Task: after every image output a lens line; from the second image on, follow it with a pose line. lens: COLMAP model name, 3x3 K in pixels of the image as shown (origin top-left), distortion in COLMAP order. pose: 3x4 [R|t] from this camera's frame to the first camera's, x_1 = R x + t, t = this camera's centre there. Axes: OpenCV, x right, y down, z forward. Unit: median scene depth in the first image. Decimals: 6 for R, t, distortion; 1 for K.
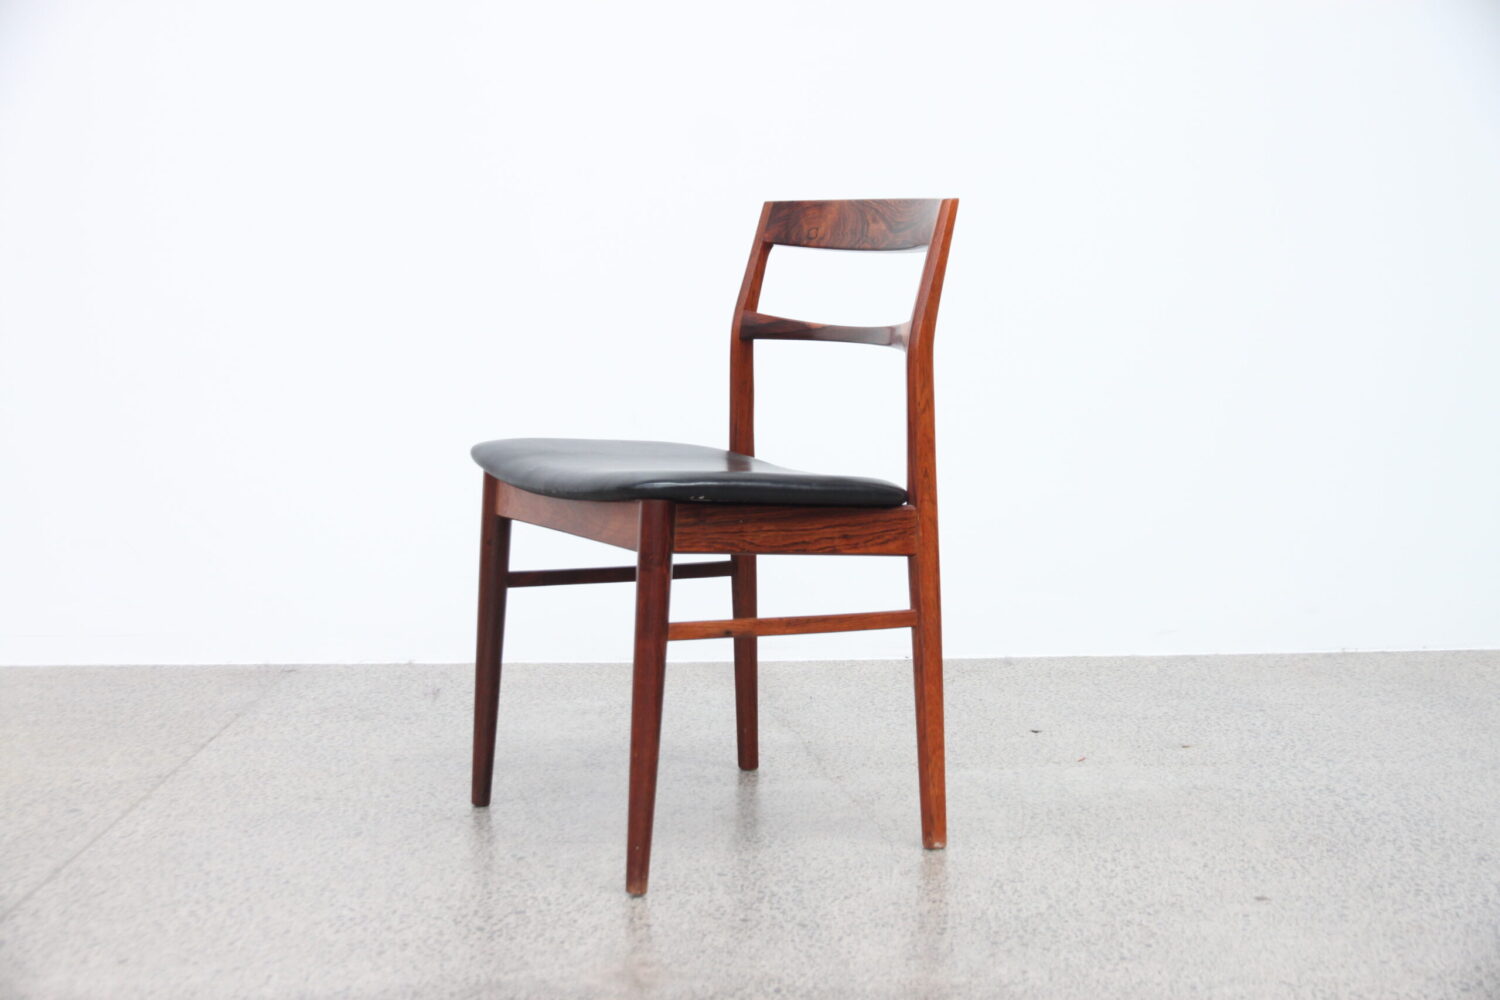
lens RADIAL K [[2394.1, 0, 750.0], [0, 2394.1, 500.0], [0, 0, 1]] dist [0.003139, -0.079800]
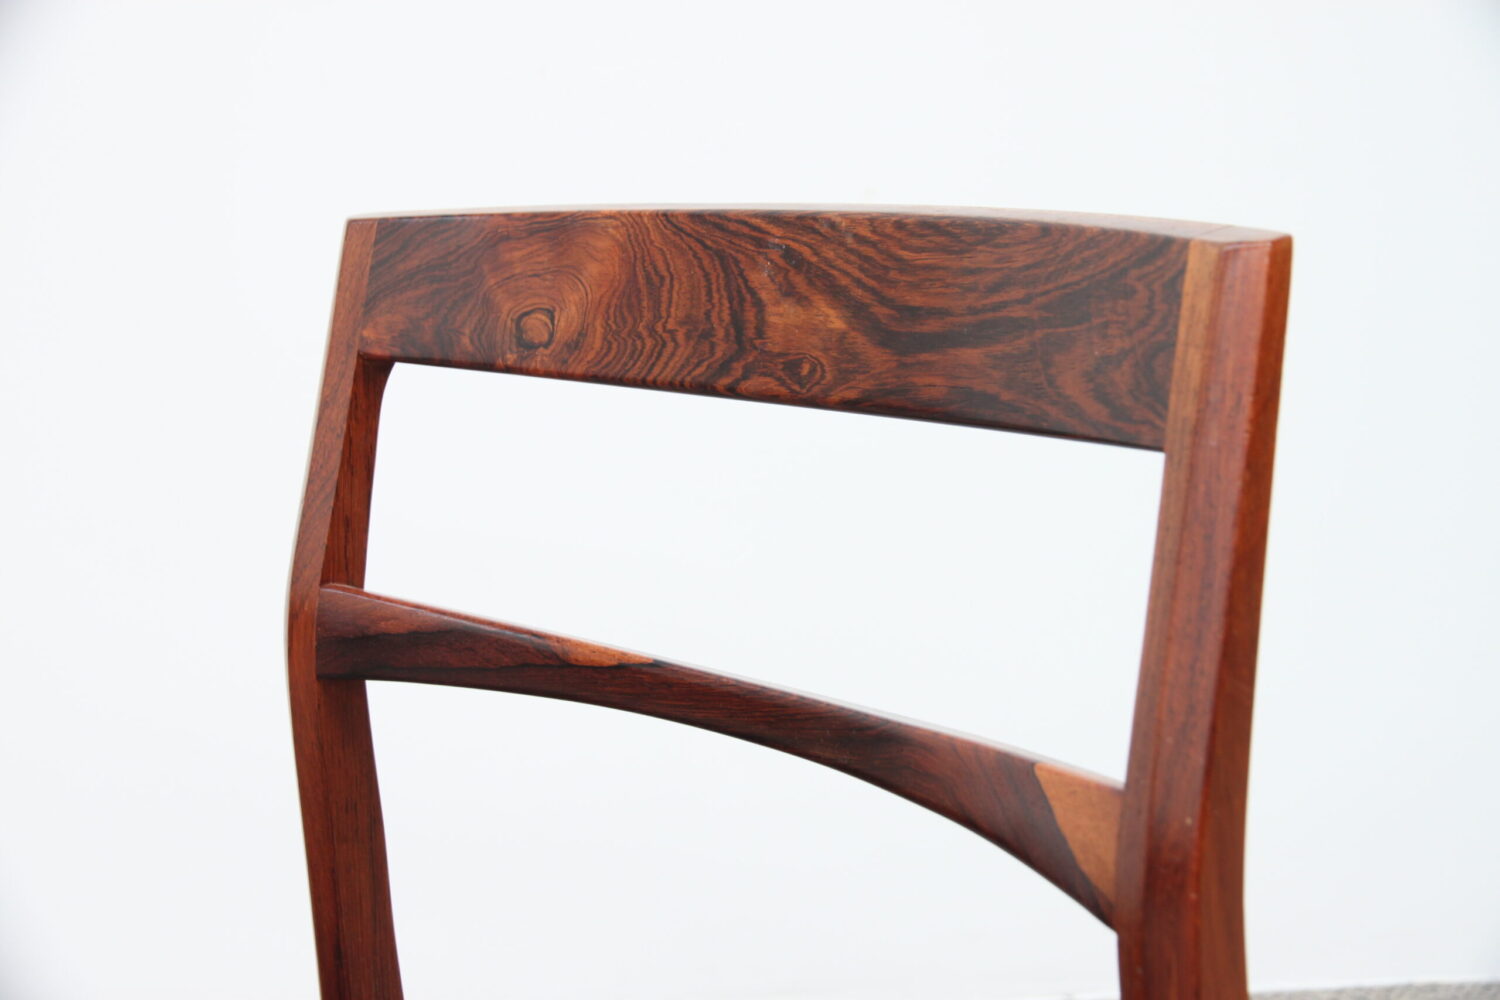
lens RADIAL K [[2267.7, 0, 750.0], [0, 2267.7, 500.0], [0, 0, 1]] dist [0.050720, 0.044665]
pose [[0.975713, -0.110870, 0.188922, -0.002856], [0.095589, 0.991507, 0.088189, -0.111929], [-0.197095, -0.067989, 0.978024, 0.719671]]
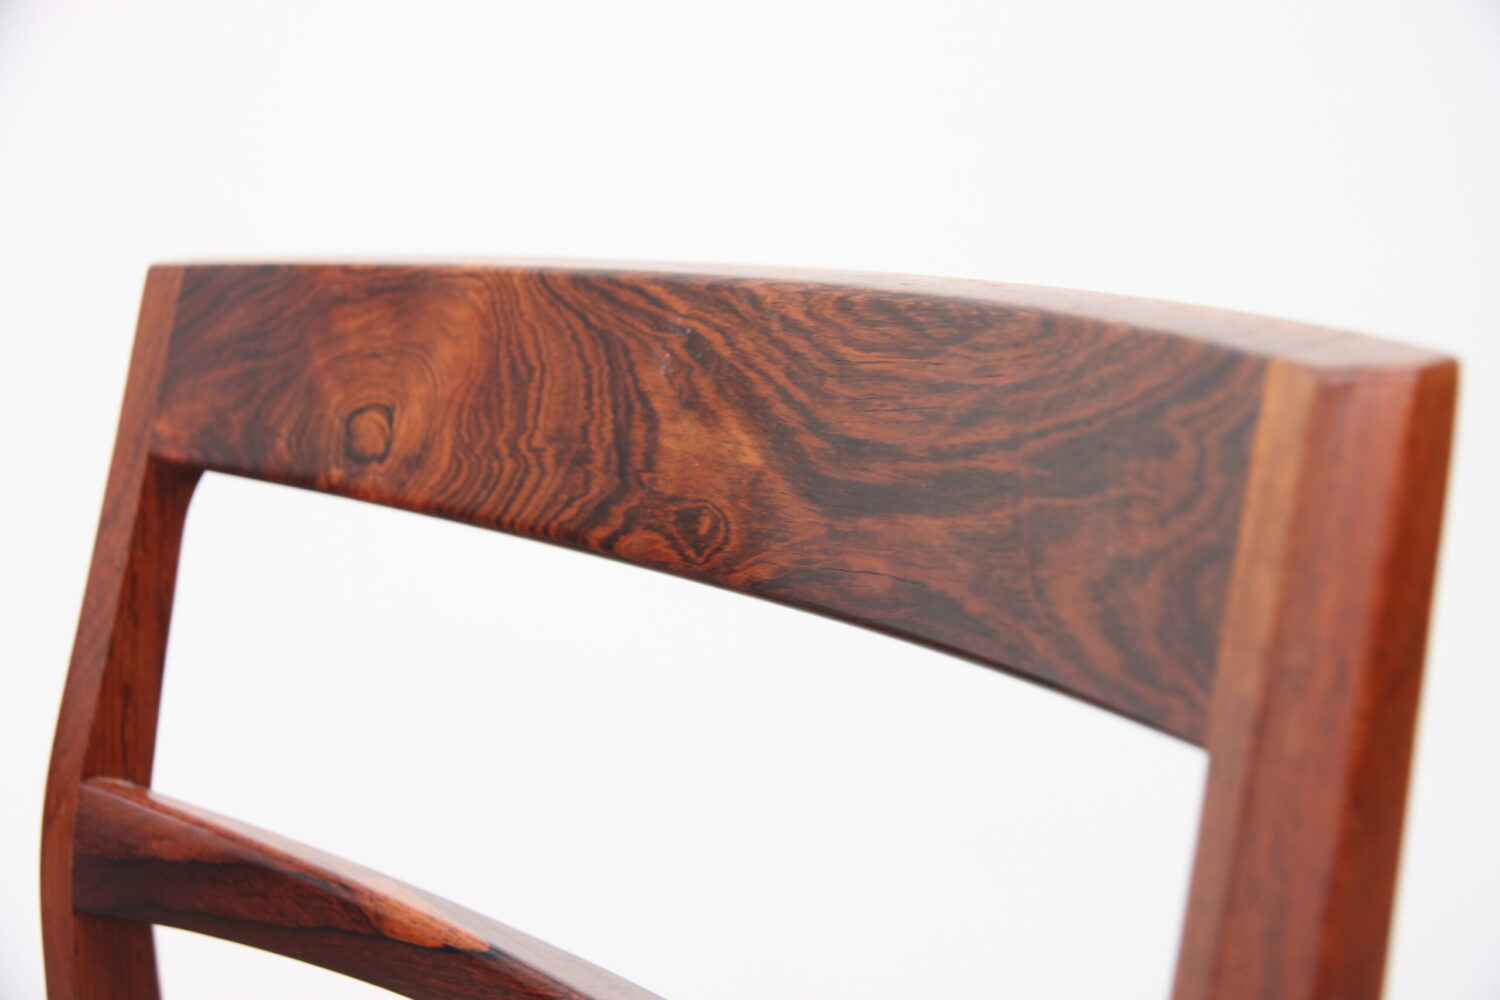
lens RADIAL K [[2394.1, 0, 750.0], [0, 2394.1, 500.0], [0, 0, 1]] dist [0.003139, -0.079800]
pose [[0.992862, -0.059942, 0.103107, 0.036673], [0.054932, 0.997199, 0.050763, -0.113593], [-0.105861, -0.044737, 0.993374, 0.795529]]
